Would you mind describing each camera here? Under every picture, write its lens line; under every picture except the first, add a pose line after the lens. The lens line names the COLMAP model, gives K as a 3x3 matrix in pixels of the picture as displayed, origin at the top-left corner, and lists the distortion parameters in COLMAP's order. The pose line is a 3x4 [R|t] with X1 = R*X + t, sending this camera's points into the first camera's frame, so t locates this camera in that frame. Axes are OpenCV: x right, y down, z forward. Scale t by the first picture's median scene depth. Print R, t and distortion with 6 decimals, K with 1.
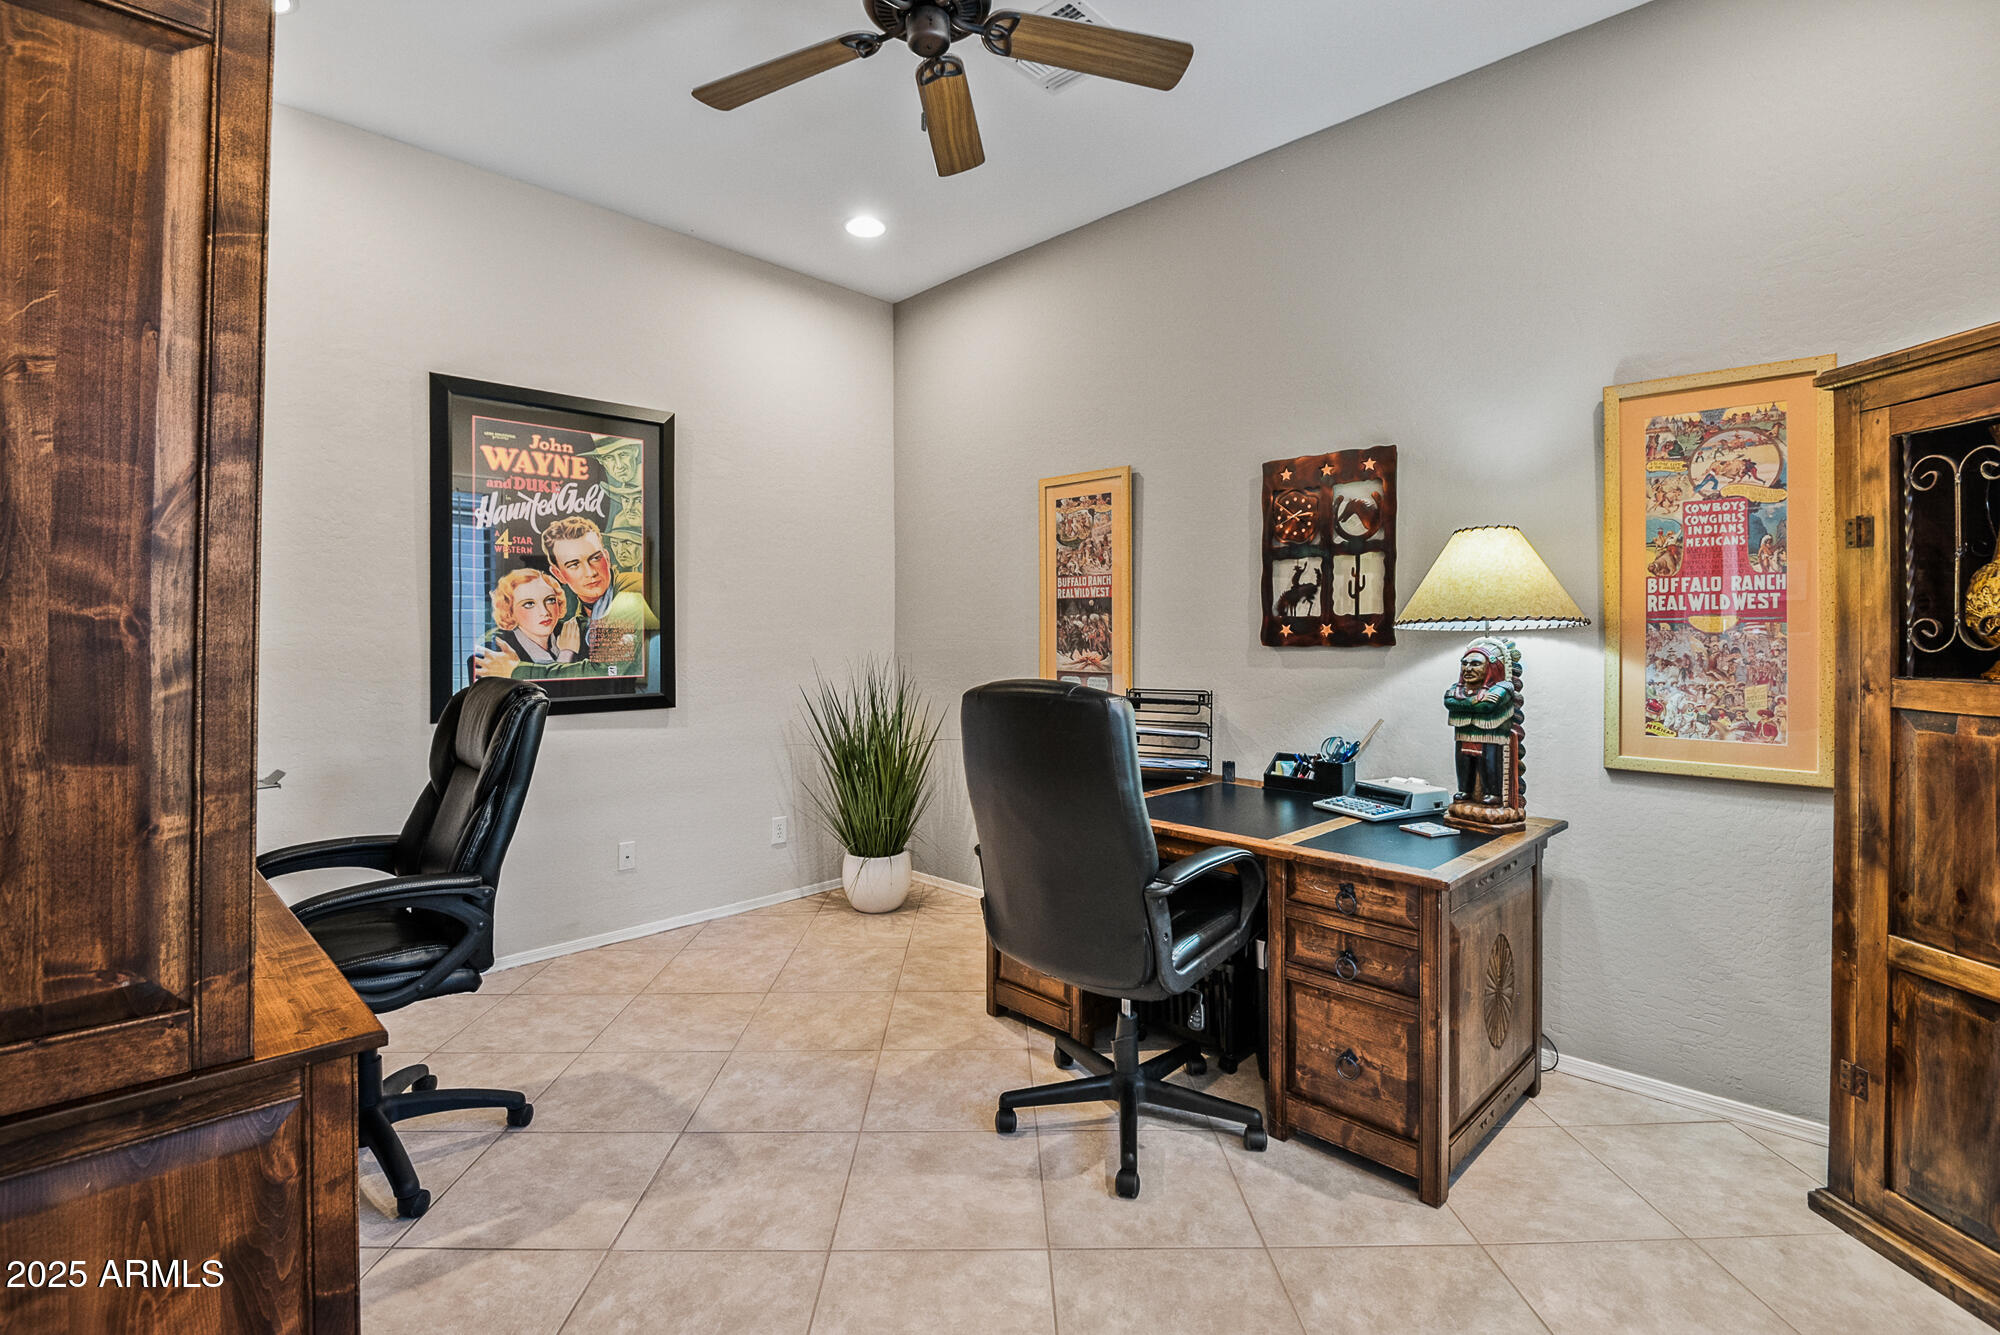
lens RADIAL K [[915.5, 0, 1009.6], [0, 915.5, 630.1], [0, 0, 1]] dist [0.008212, -0.014001]
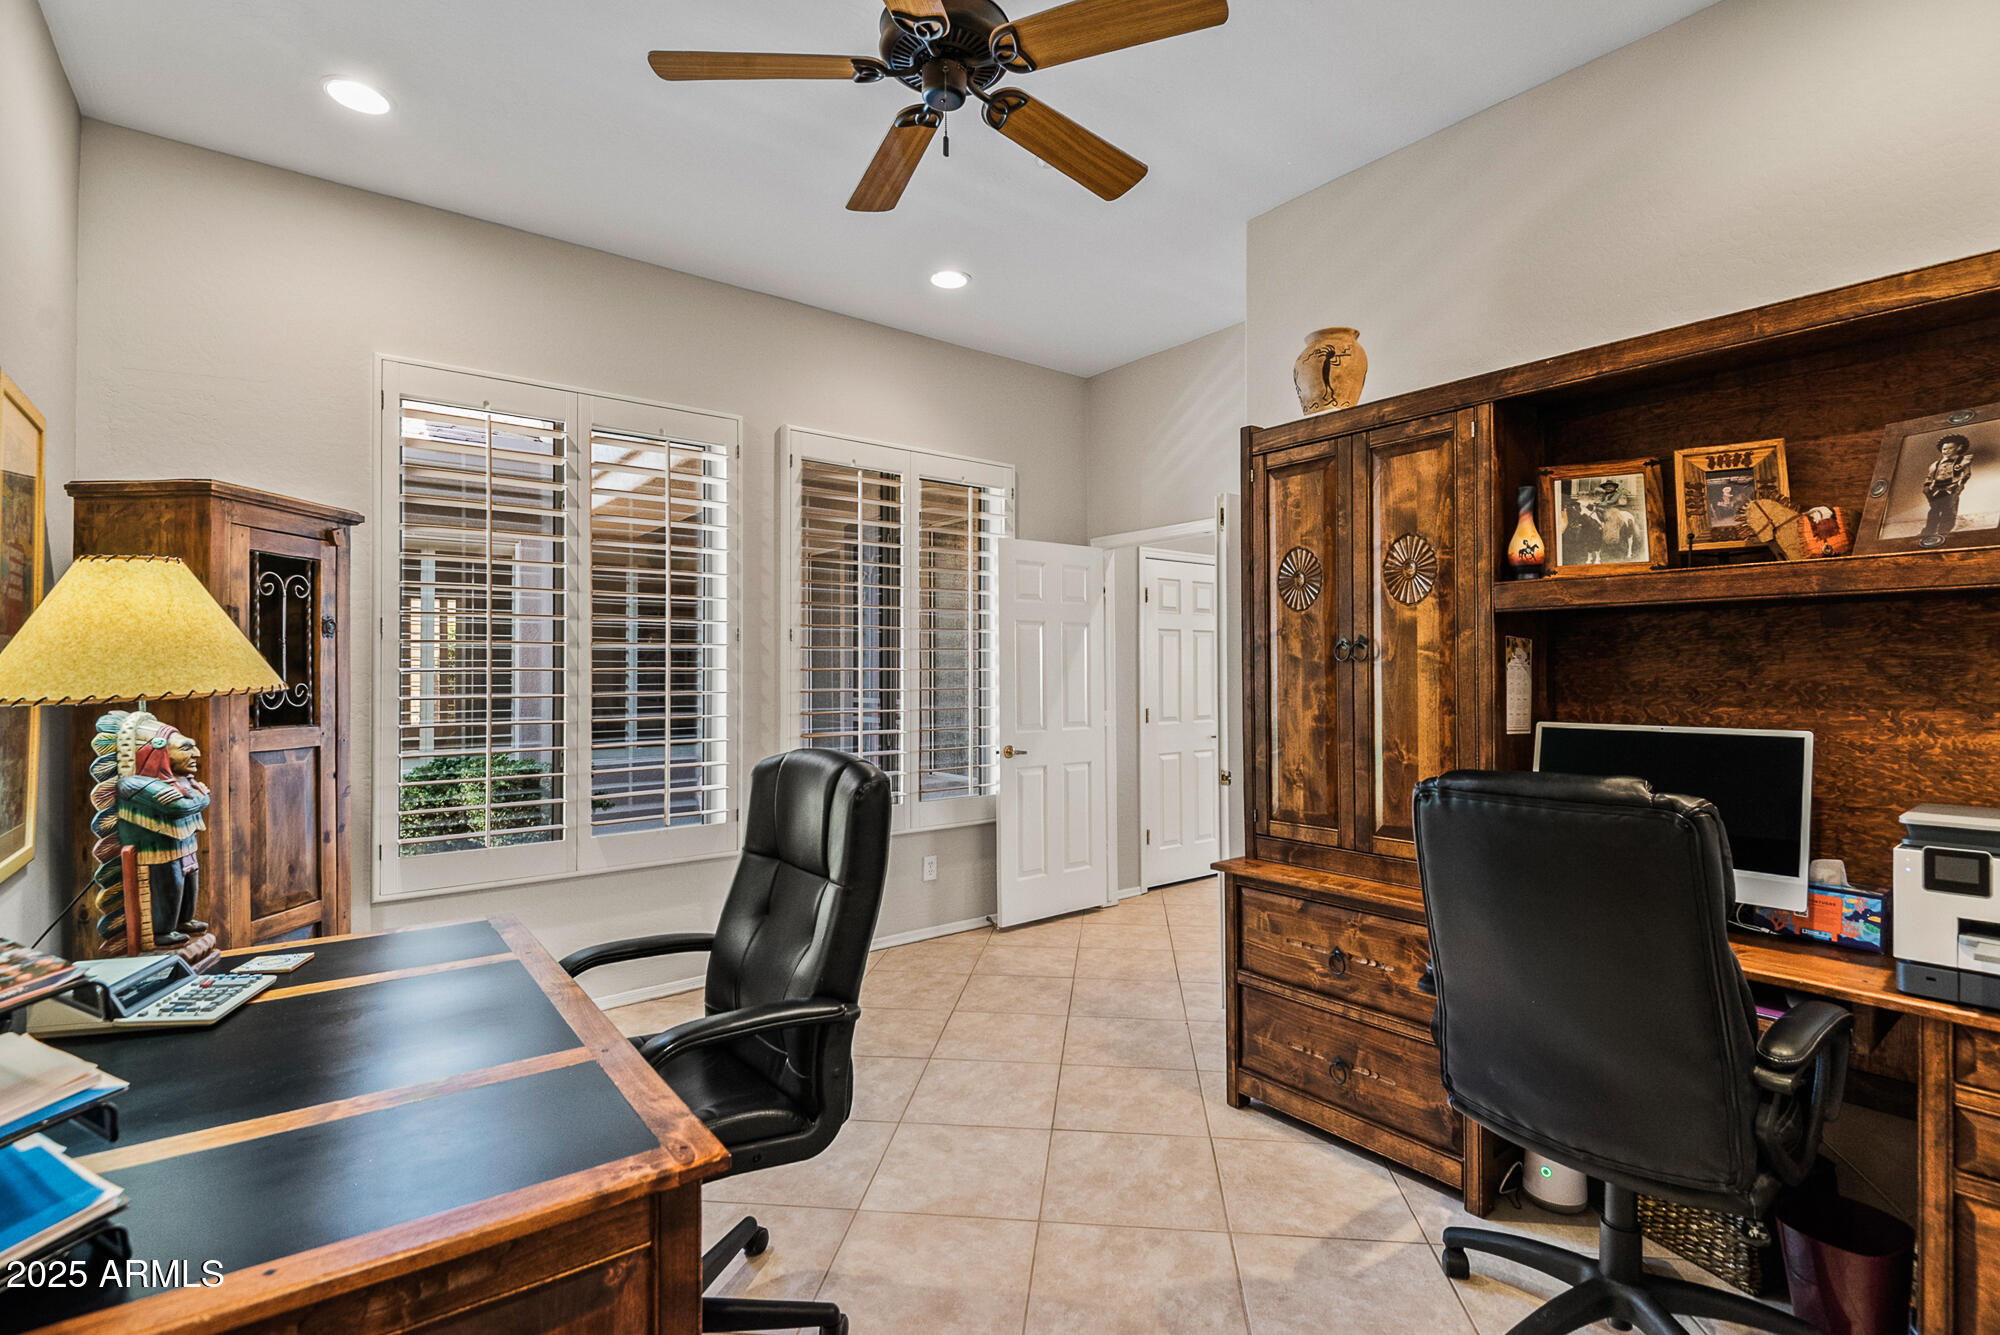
lens RADIAL K [[915.5, 0, 1014.8], [0, 915.5, 671.1], [0, 0, 1]] dist [0.008212, -0.014001]
pose [[-0.991641, 0.005936, 0.128891, -0.269837], [0.005611, 0.999980, -0.002889, -0.020368], [-0.128906, -0.002141, -0.991655, 1.818999]]
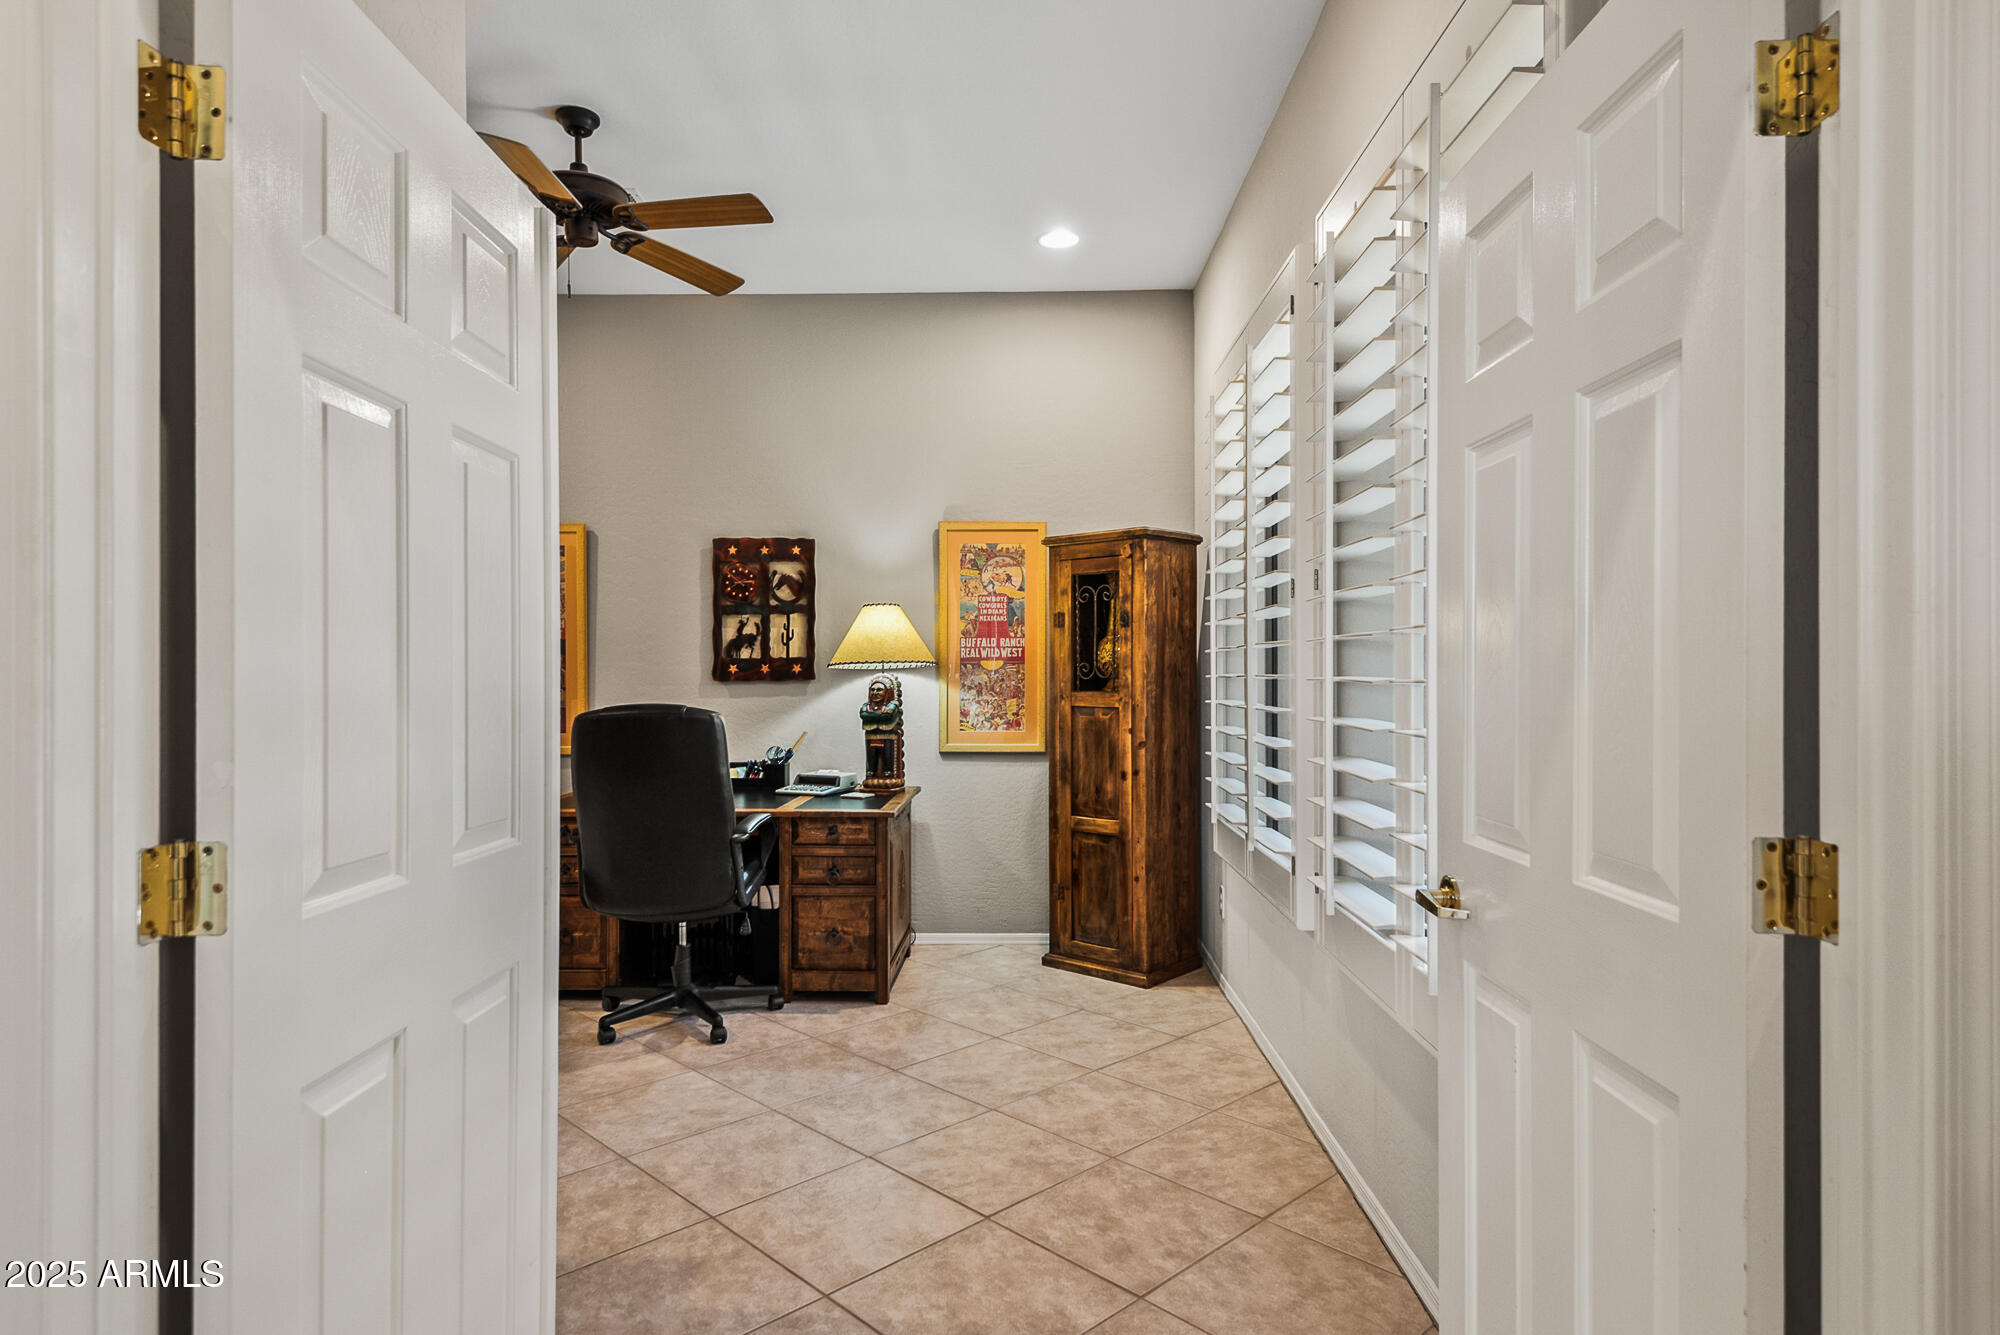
lens RADIAL K [[1108.3, 0, 1014.9], [0, 1108.3, 666.6], [0, 0, 1]] dist [-0.010923, -0.010896]
pose [[0.719318, 0.002439, 0.694677, -0.725274], [0.000284, 0.999993, -0.003805, 0.004397], [-0.694681, 0.002935, 0.719312, -0.599678]]
